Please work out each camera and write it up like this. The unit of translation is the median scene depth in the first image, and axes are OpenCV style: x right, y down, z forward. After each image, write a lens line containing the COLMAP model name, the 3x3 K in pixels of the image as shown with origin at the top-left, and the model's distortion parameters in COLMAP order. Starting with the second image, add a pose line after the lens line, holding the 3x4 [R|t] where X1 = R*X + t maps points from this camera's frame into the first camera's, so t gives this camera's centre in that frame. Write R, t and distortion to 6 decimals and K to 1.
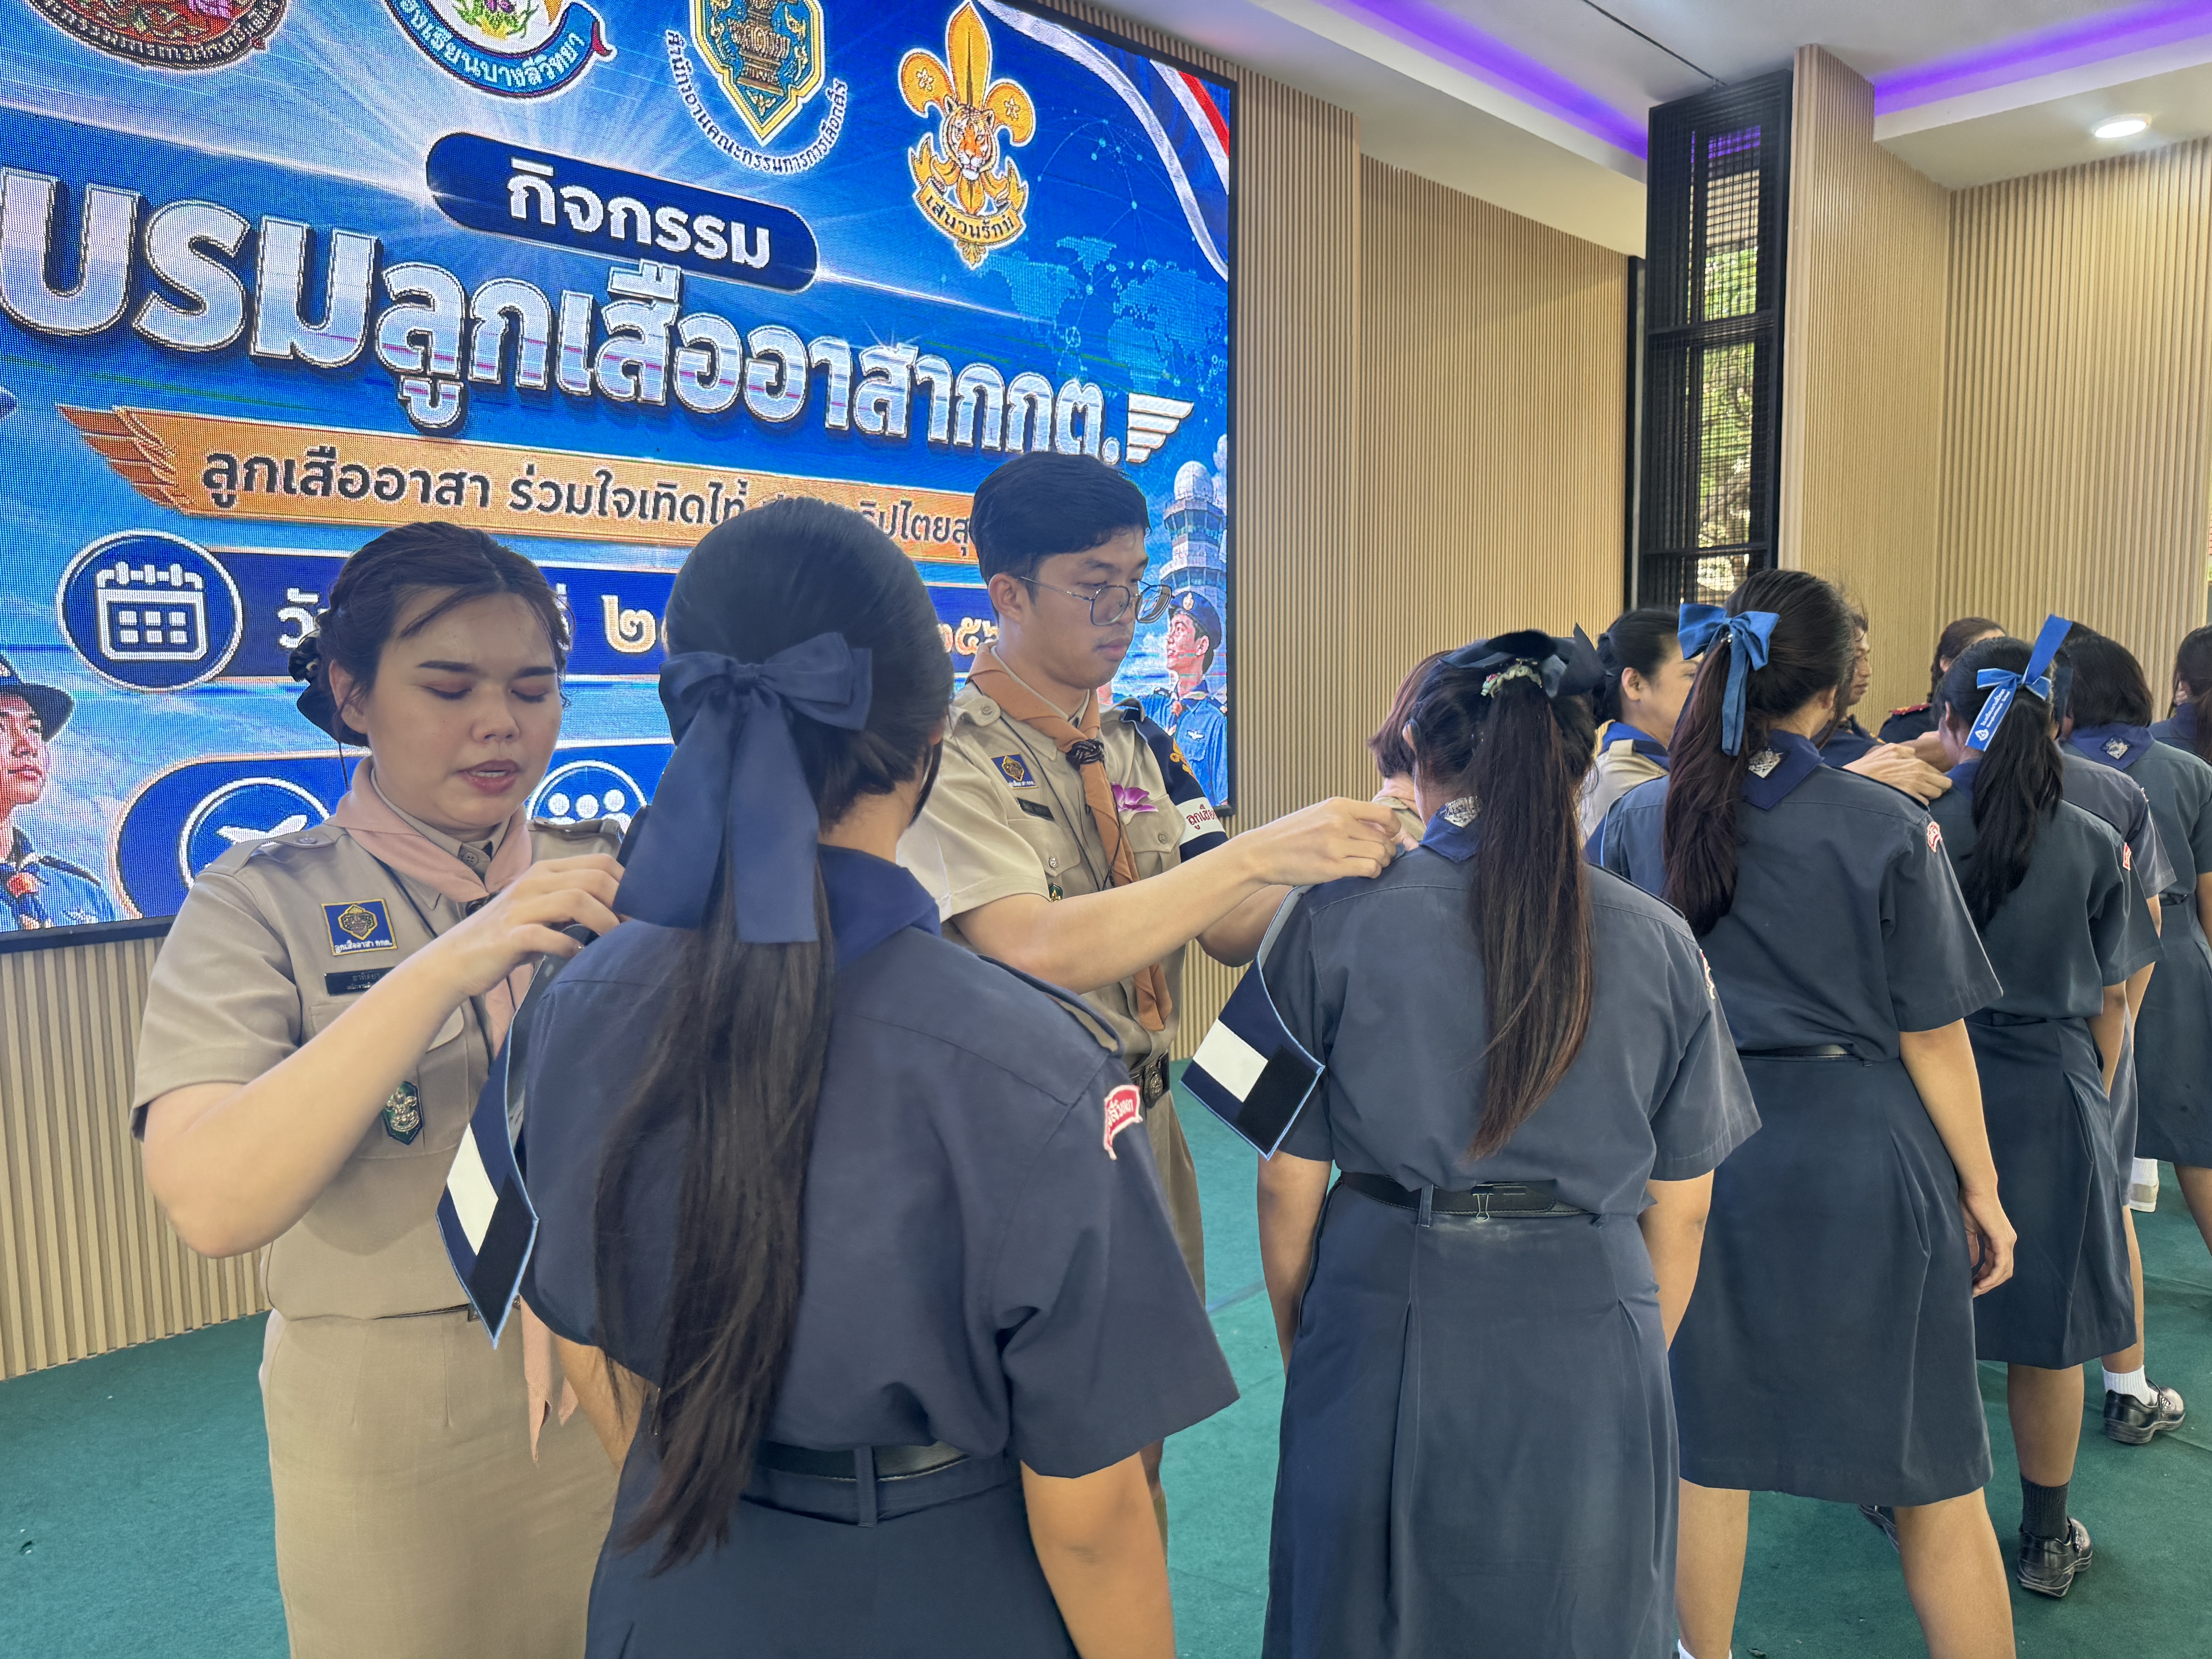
lens RADIAL K [[1564.4, 0, 1083.4], [0, 1564.4, 851.7], [0, 0, 1]] dist [0.013812, -0.025376]
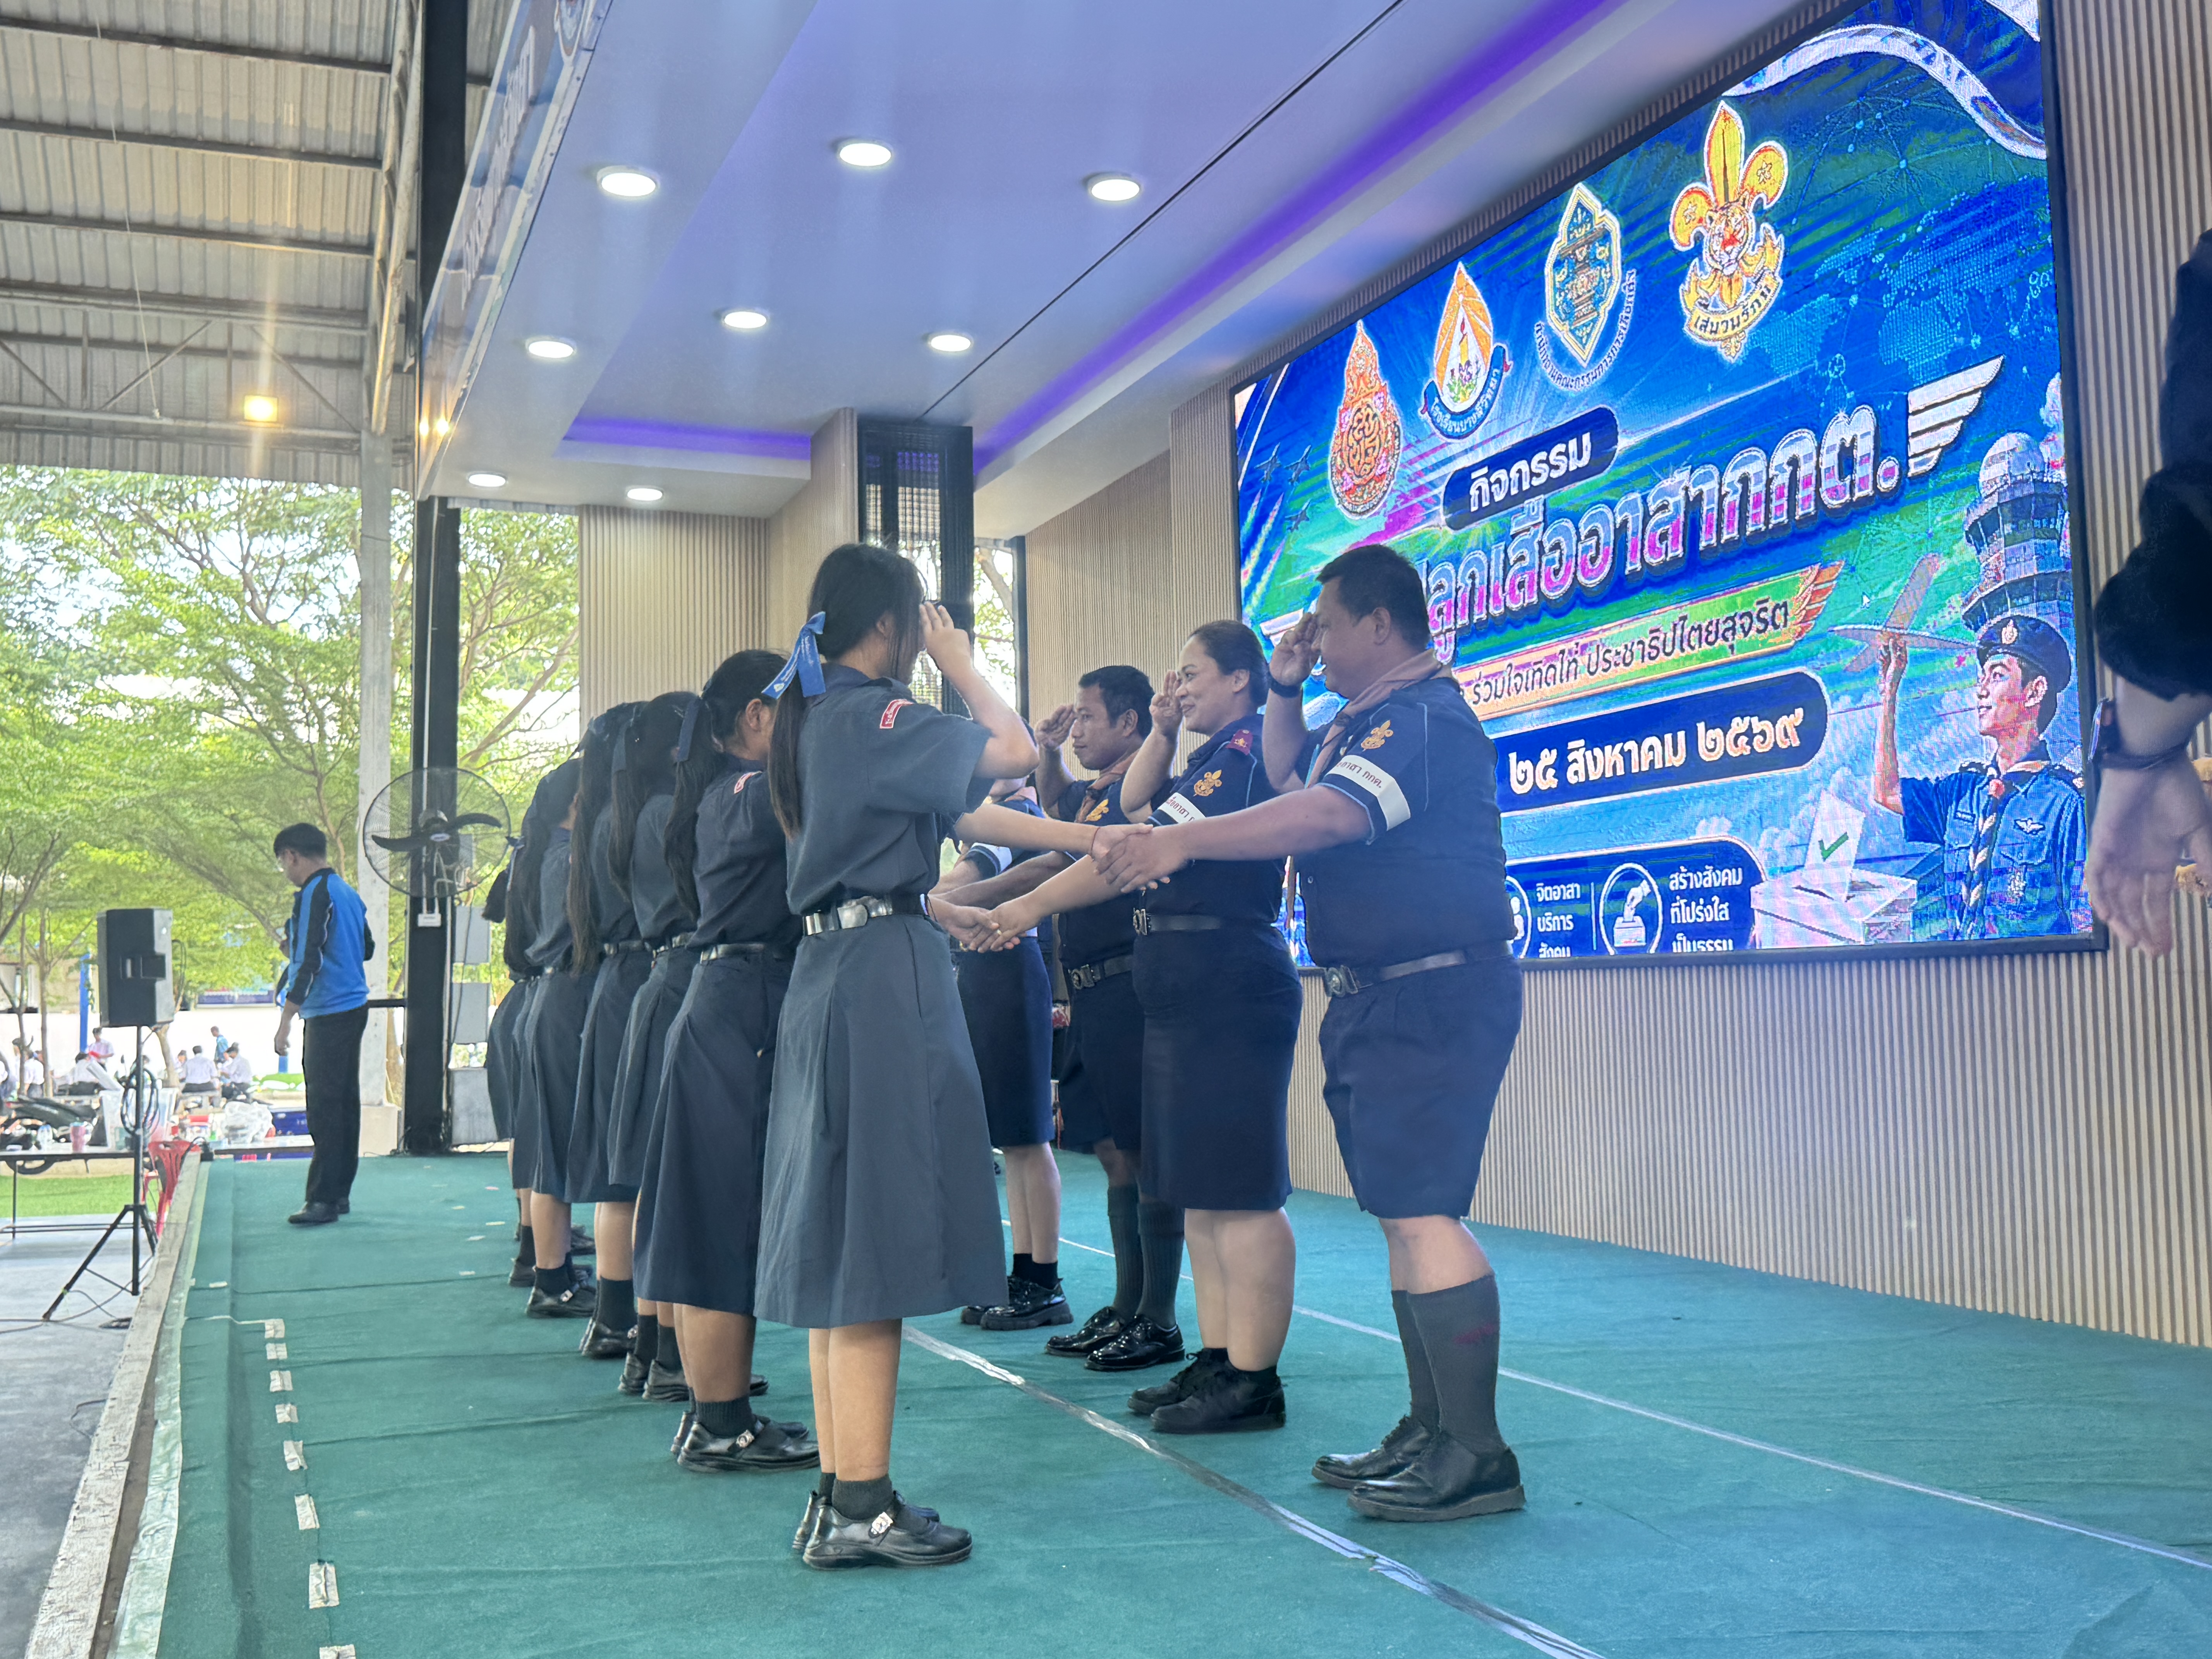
lens RADIAL K [[2180.9, 0, 1072.1], [0, 2180.9, 790.9], [0, 0, 1]] dist [0.058950, 0.000000]
pose [[-0.411755, -0.066760, -0.908846, 1.480124], [-0.076516, 0.996324, -0.038520, -0.027716], [0.908077, 0.053681, -0.415350, 1.363006]]
